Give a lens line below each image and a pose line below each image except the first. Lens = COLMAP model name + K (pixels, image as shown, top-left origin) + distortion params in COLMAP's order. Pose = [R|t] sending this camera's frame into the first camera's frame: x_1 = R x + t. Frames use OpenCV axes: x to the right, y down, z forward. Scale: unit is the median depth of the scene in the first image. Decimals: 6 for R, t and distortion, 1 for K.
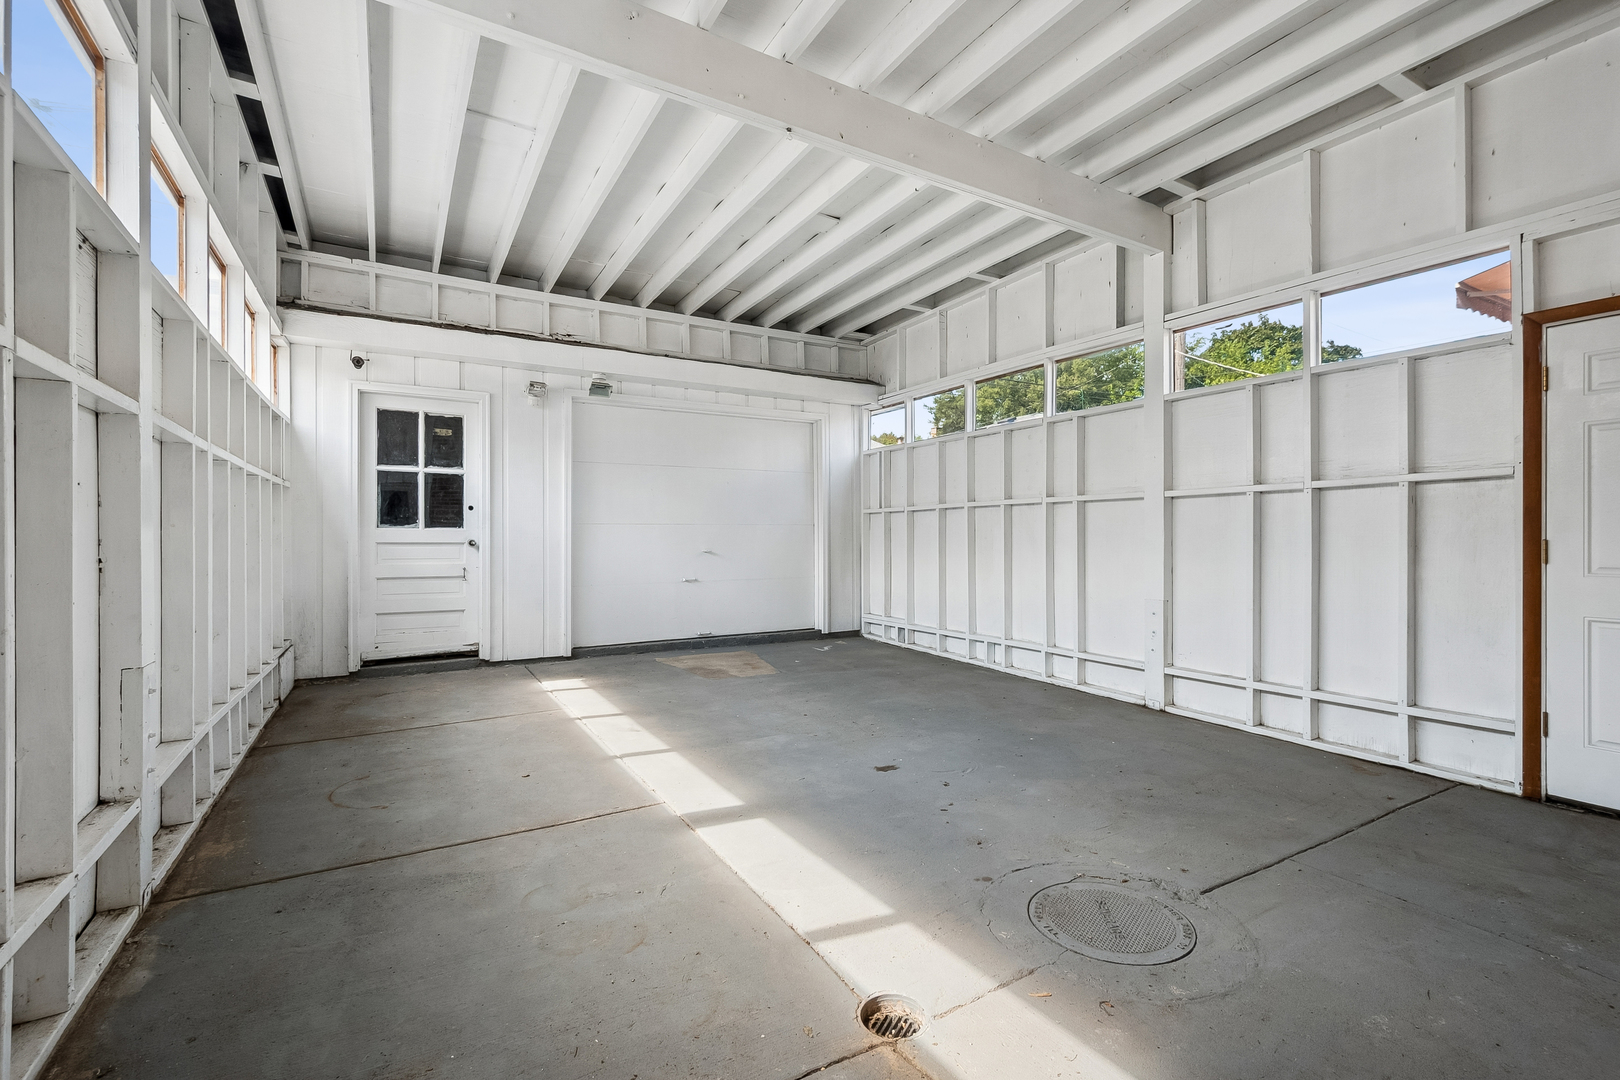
lens RADIAL K [[714.1, 0, 806.2], [0, 714.1, 538.0], [0, 0, 1]] dist [0.005682, 0.000078]
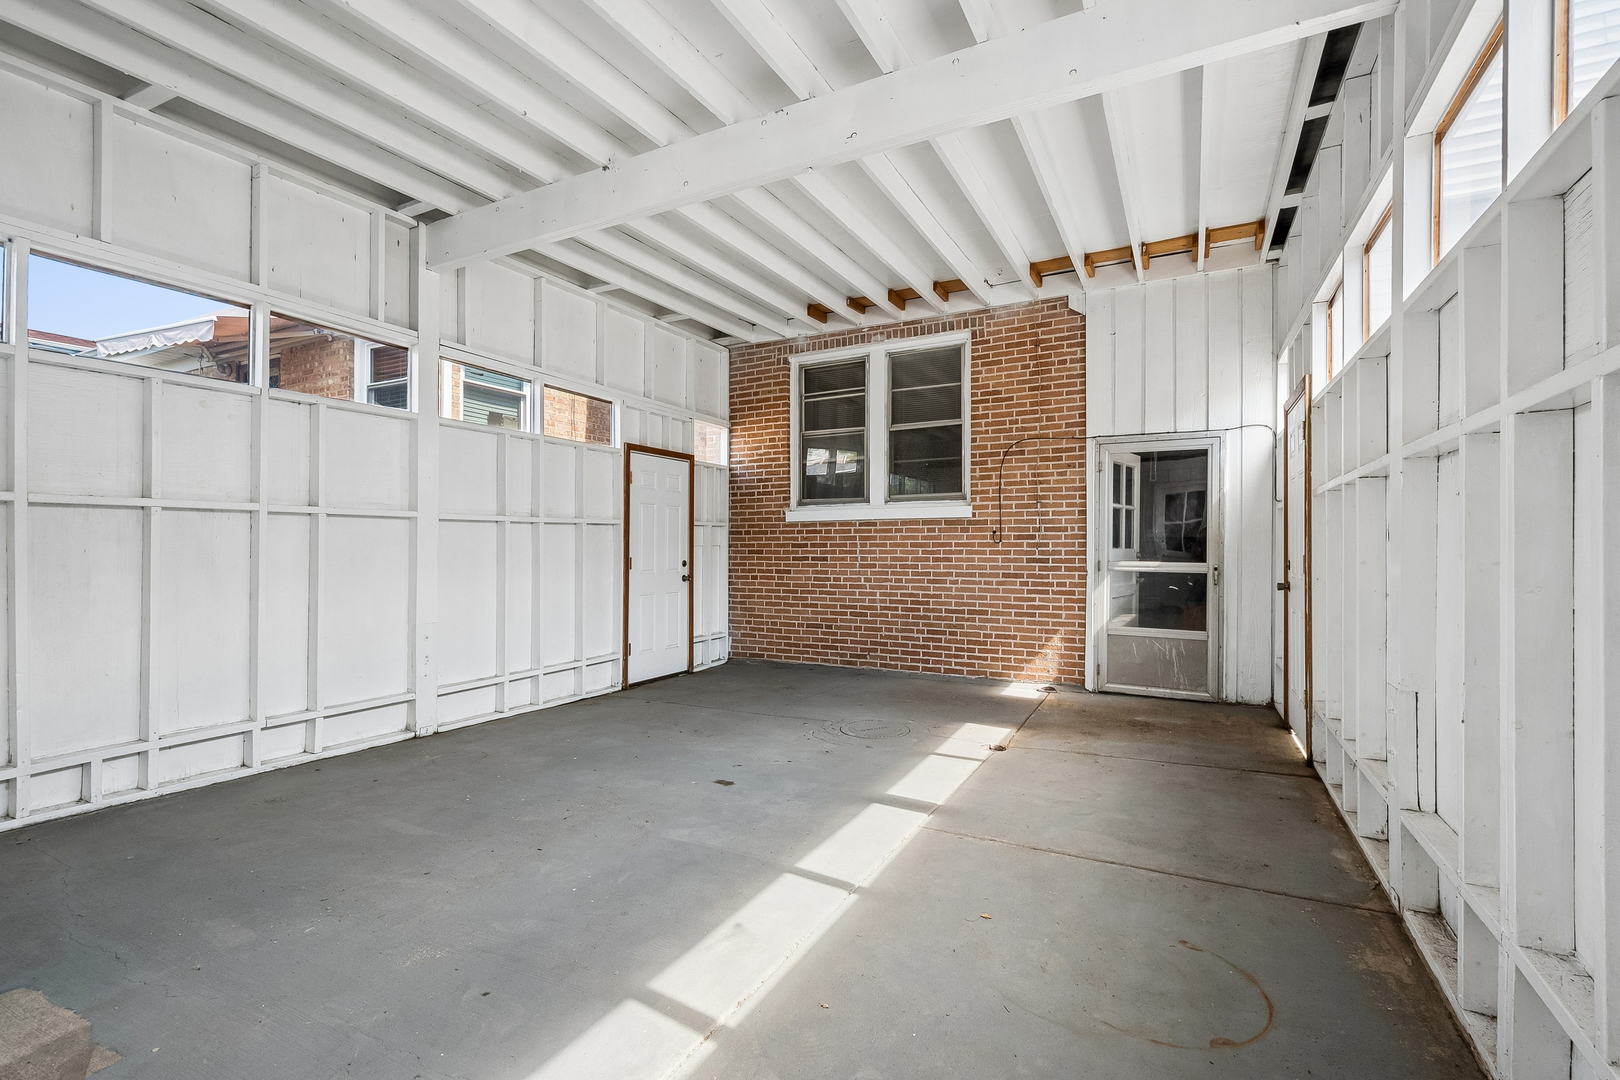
lens RADIAL K [[714.1, 0, 808.9], [0, 714.1, 543.0], [0, 0, 1]] dist [0.005682, 0.000078]
pose [[-0.520606, 0.005864, 0.853777, -0.960239], [0.002424, 0.999983, -0.005390, -0.029903], [-0.853793, -0.000736, -0.520611, 1.612810]]
